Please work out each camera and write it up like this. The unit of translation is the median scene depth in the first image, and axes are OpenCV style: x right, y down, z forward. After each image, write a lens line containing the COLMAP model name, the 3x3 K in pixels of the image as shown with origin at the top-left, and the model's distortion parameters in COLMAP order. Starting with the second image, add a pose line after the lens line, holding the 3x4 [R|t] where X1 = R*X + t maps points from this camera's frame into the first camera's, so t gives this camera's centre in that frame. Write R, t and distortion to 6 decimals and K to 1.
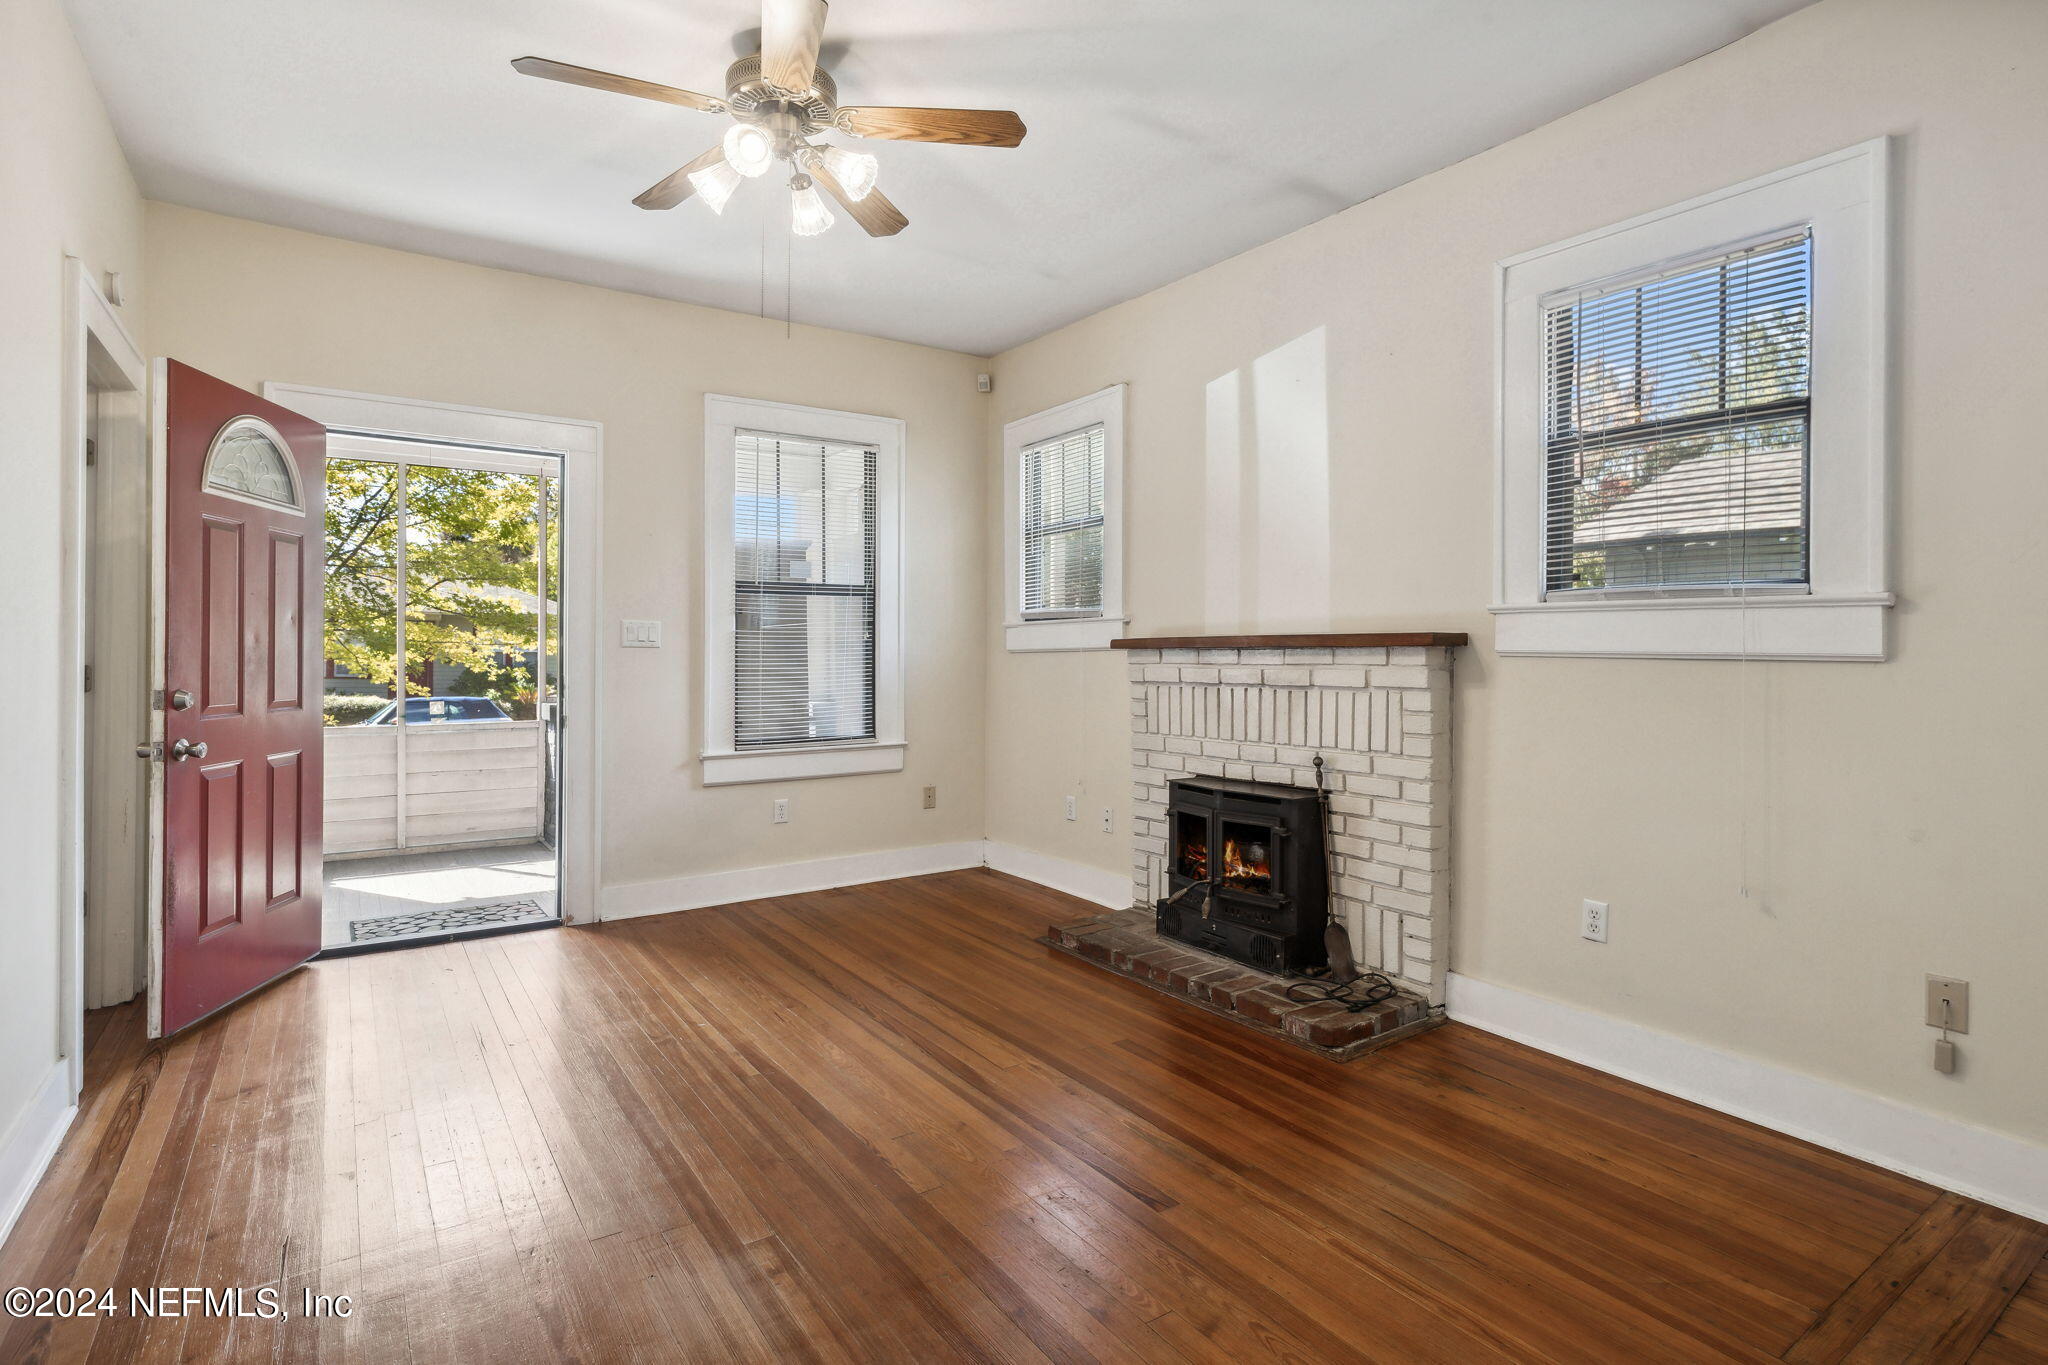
lens RADIAL K [[1016.5, 0, 1020.0], [0, 1016.5, 654.1], [0, 0, 1]] dist [-0.000395, 0.000075]
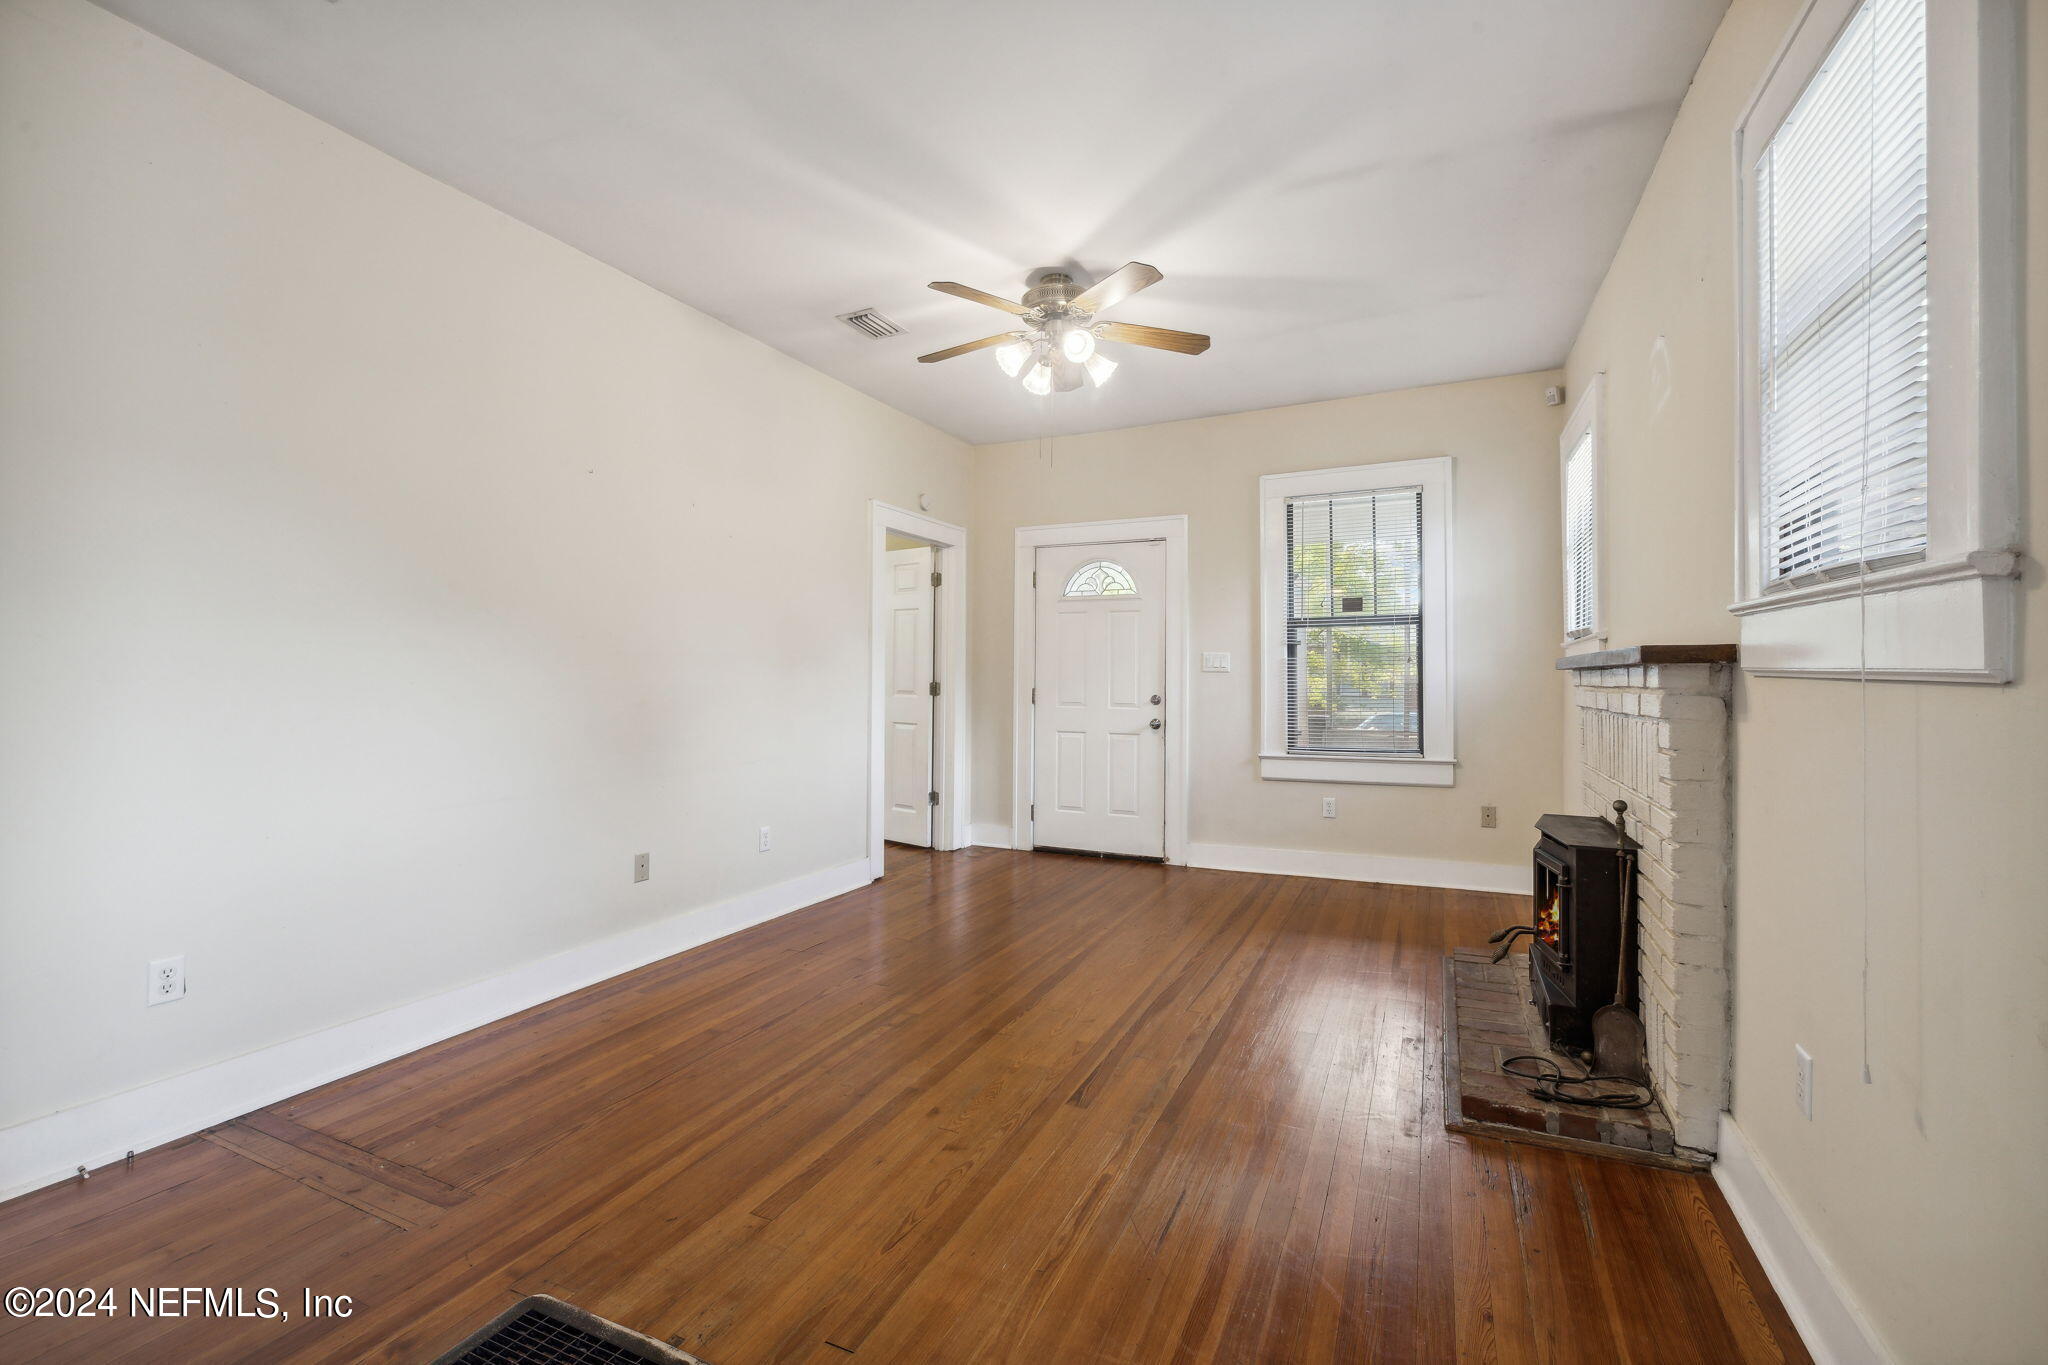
lens RADIAL K [[867.3, 0, 1023.9], [0, 867.3, 664.2], [0, 0, 1]] dist [0.001367, -0.000142]
pose [[0.514580, -0.012994, -0.857344, 0.651012], [-0.001483, 0.999870, -0.016044, 0.003390], [0.857441, 0.009527, 0.514494, 0.230861]]
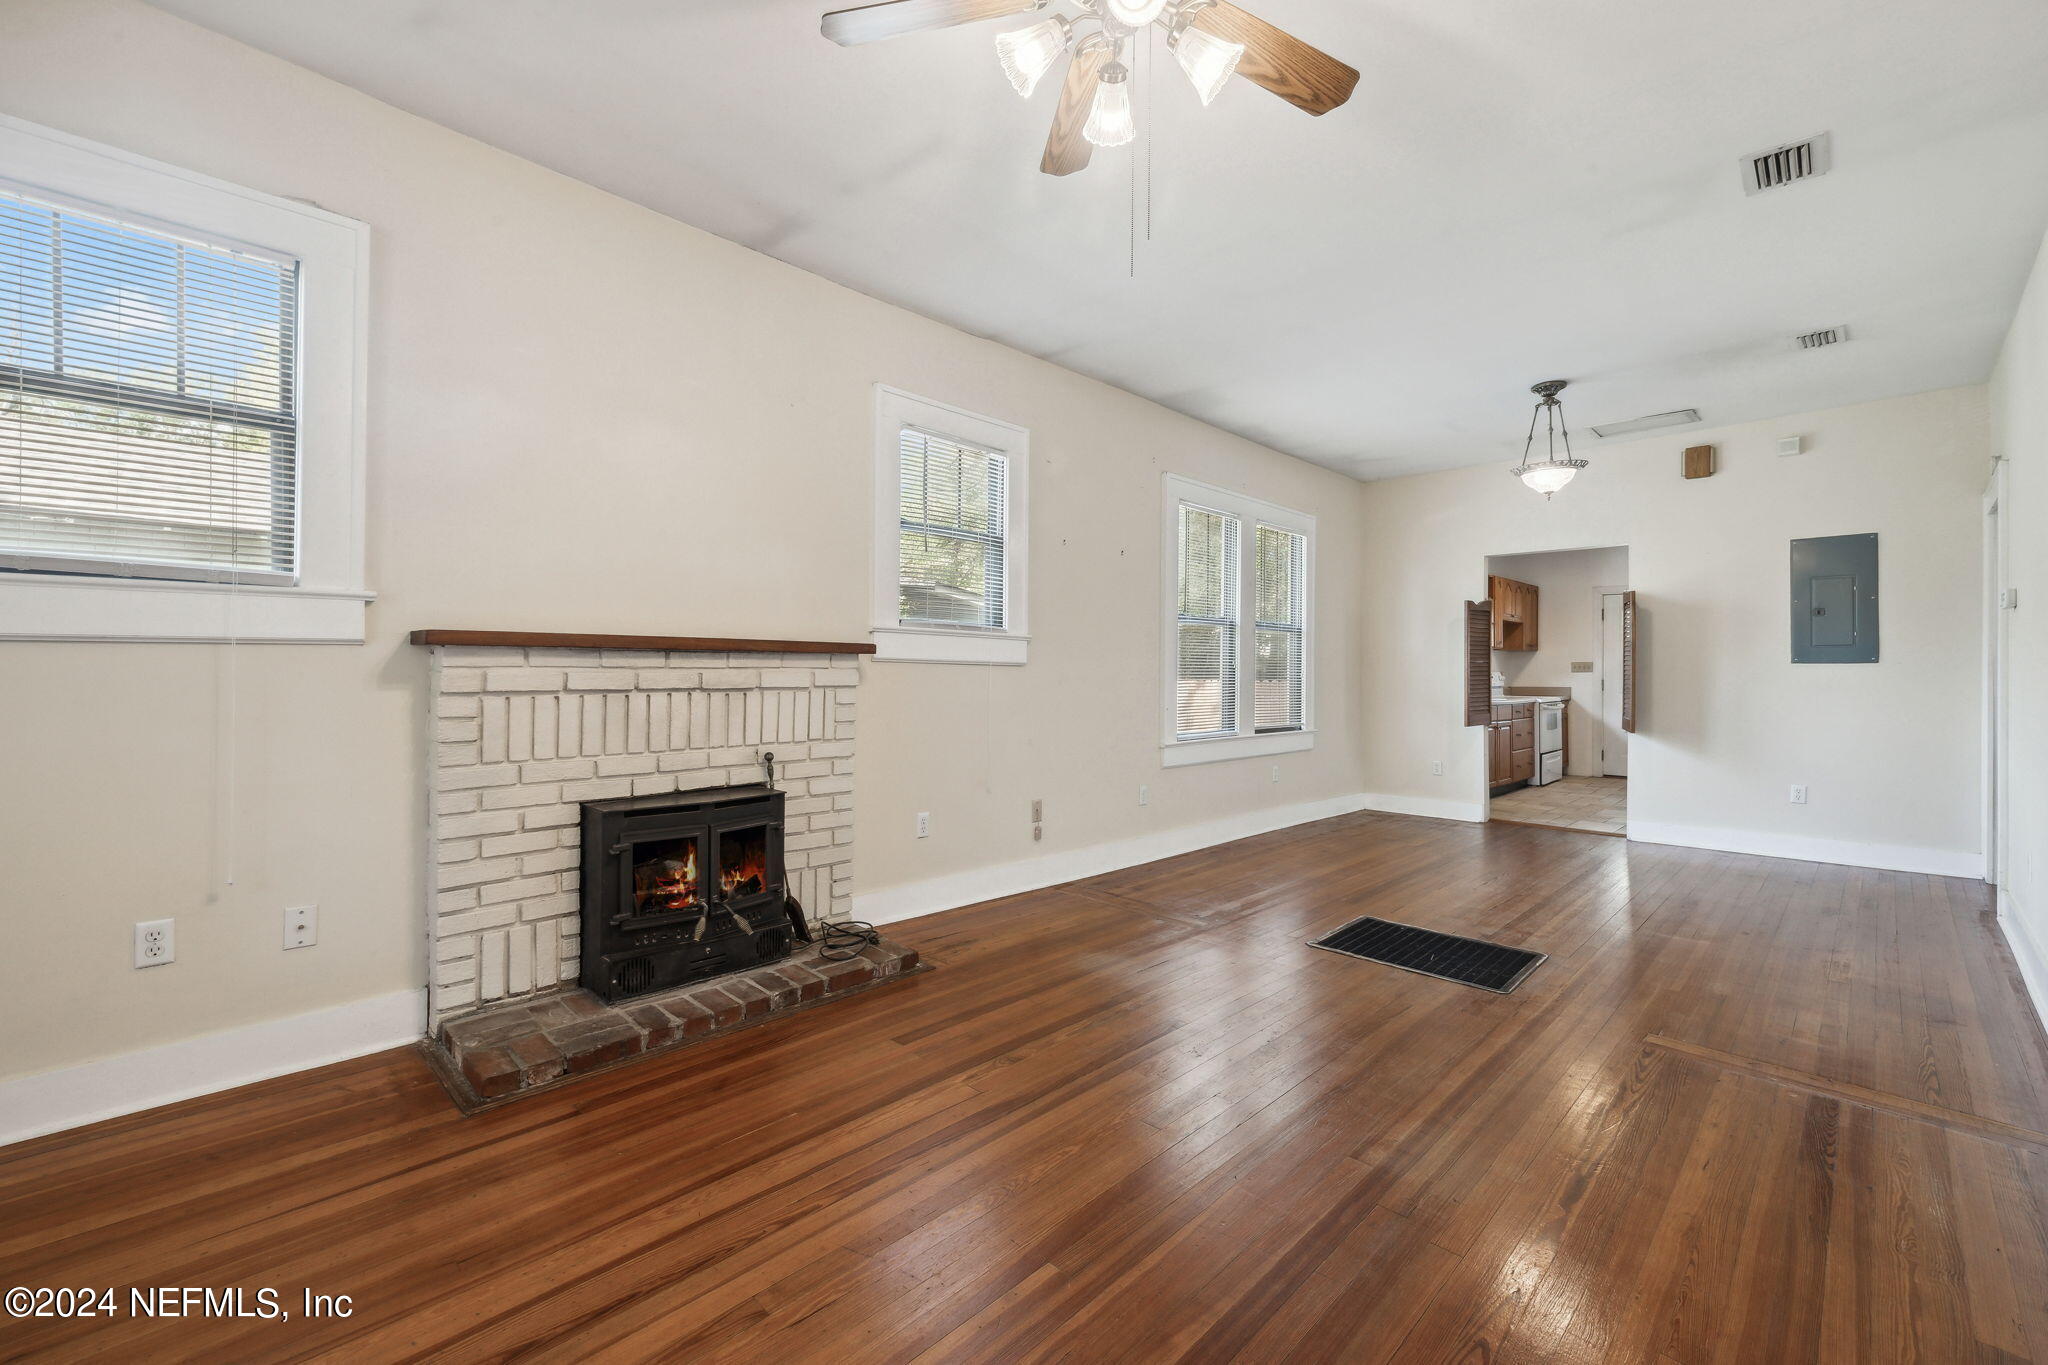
lens RADIAL K [[865.3, 0, 1023.4], [0, 865.3, 664.6], [0, 0, 1]] dist [0.000890, 0.000382]
pose [[-0.198964, -0.003281, 0.980001, -0.673836], [-0.013831, 0.999904, 0.000539, 0.003125], [-0.979909, -0.013447, -0.198991, 0.924725]]
